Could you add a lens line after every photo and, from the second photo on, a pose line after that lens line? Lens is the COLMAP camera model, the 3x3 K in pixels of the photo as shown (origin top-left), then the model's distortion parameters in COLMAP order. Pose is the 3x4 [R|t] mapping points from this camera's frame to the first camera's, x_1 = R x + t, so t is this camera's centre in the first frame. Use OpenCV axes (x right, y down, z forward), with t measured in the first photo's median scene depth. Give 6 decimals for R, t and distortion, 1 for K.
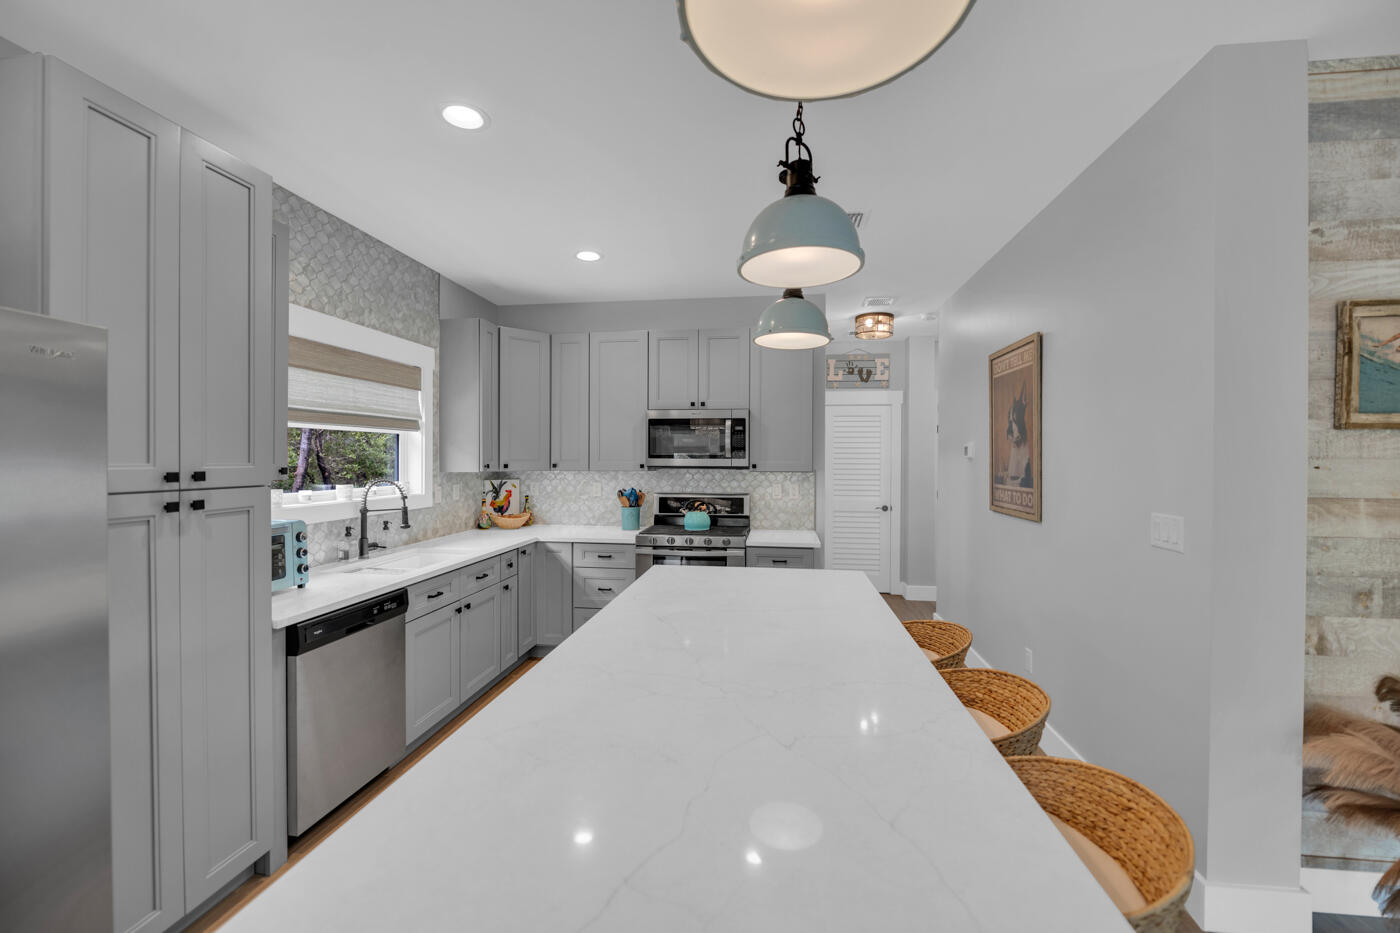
lens RADIAL K [[591.9, 0, 697.5], [0, 591.9, 456.1], [0, 0, 1]] dist [-0.002301, -0.000236]
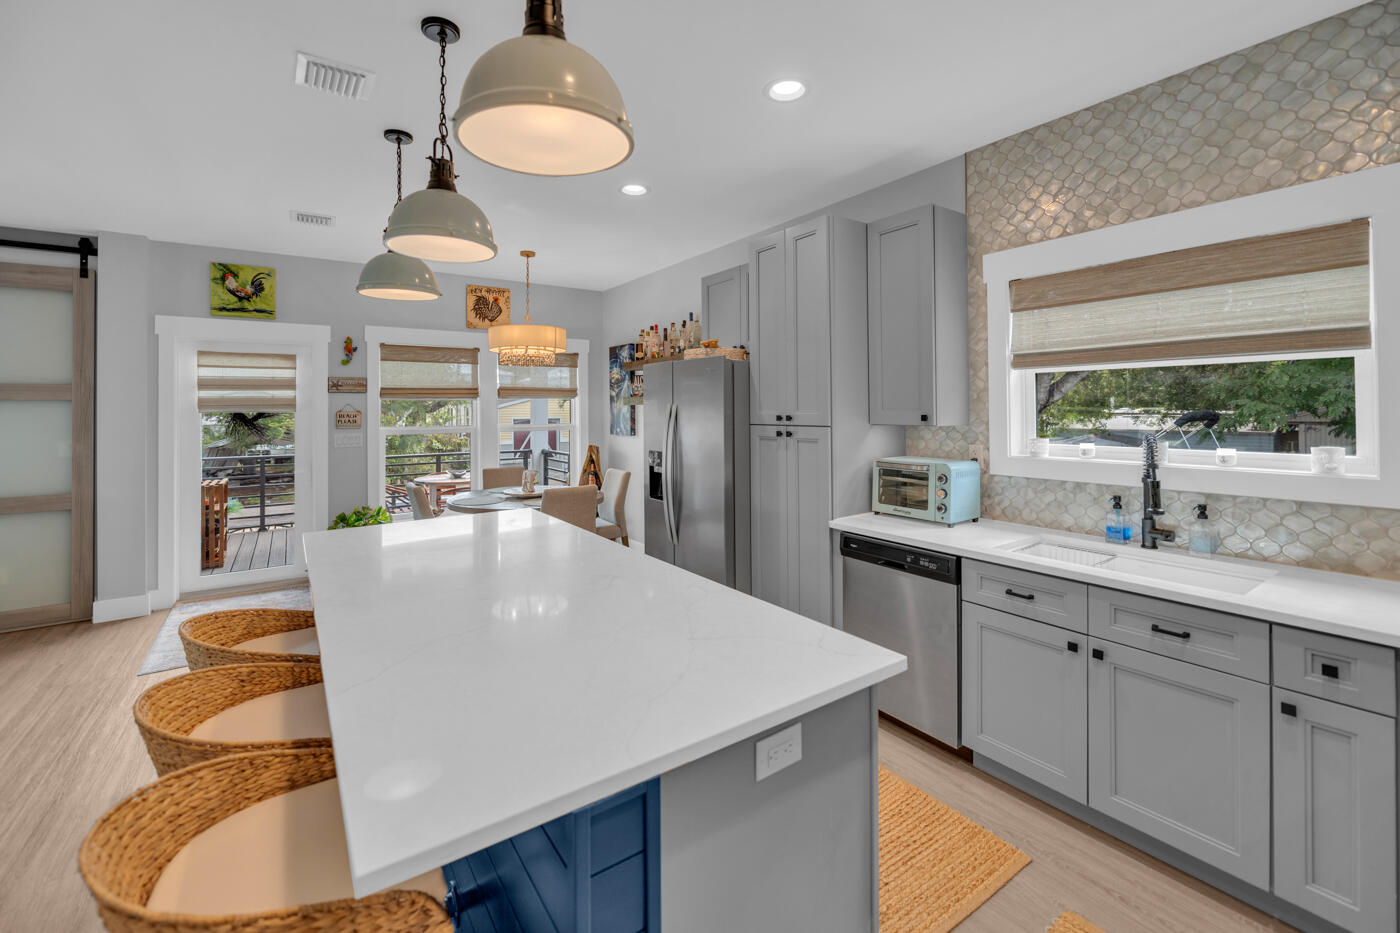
lens RADIAL K [[579.5, 0, 684.7], [0, 579.5, 399.5], [0, 0, 1]] dist [-0.015562, -0.000022]
pose [[-0.743903, -0.006309, -0.668258, 0.299388], [0.008510, 0.999785, -0.018913, 0.004481], [0.668233, -0.019756, -0.743690, 1.122069]]
